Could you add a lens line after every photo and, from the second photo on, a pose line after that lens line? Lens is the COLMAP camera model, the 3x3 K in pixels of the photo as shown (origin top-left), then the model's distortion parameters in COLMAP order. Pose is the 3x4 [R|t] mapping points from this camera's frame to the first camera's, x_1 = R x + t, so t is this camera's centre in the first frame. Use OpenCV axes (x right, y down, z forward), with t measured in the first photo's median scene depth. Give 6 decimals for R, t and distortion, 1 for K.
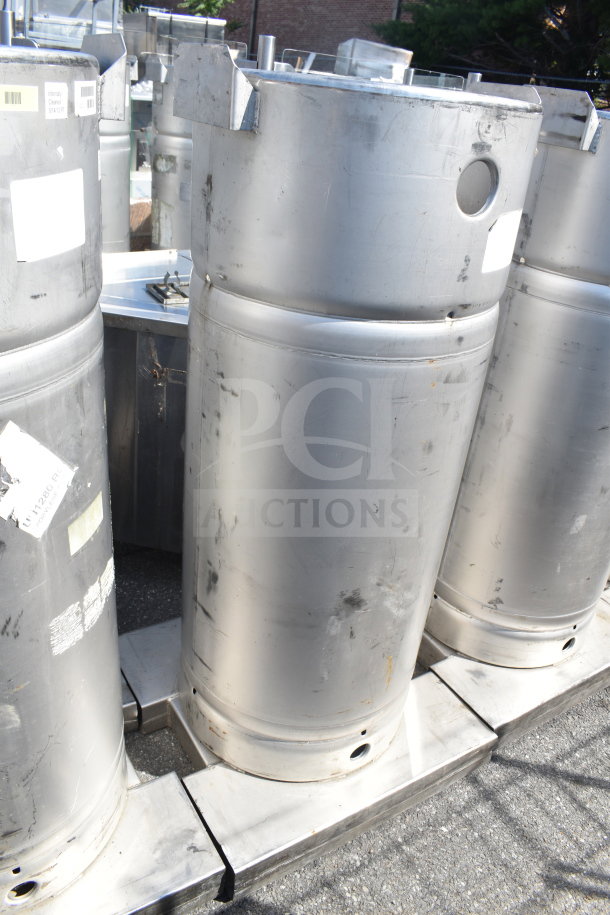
lens RADIAL K [[690.4, 0, 328.7], [0, 690.4, 455.0], [0, 0, 1]] dist [-0.099645, 0.017880]
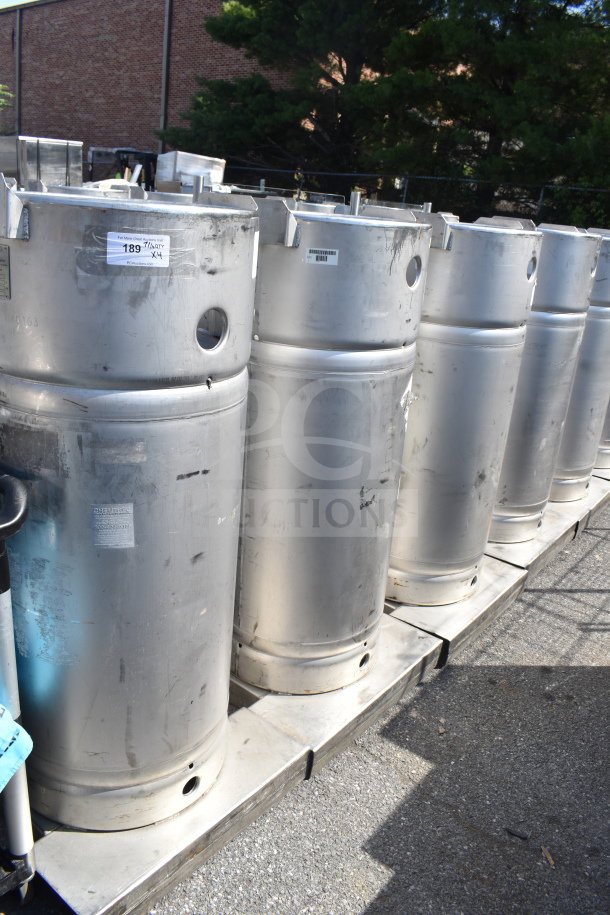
lens RADIAL K [[690.4, 0, 304.3], [0, 690.4, 456.9], [0, 0, 1]] dist [-0.099645, 0.017880]
pose [[0.948044, -0.137534, 0.286876, -0.714729], [0.168505, 0.981933, -0.086102, 0.174193], [-0.269851, 0.129968, 0.954091, -0.522212]]
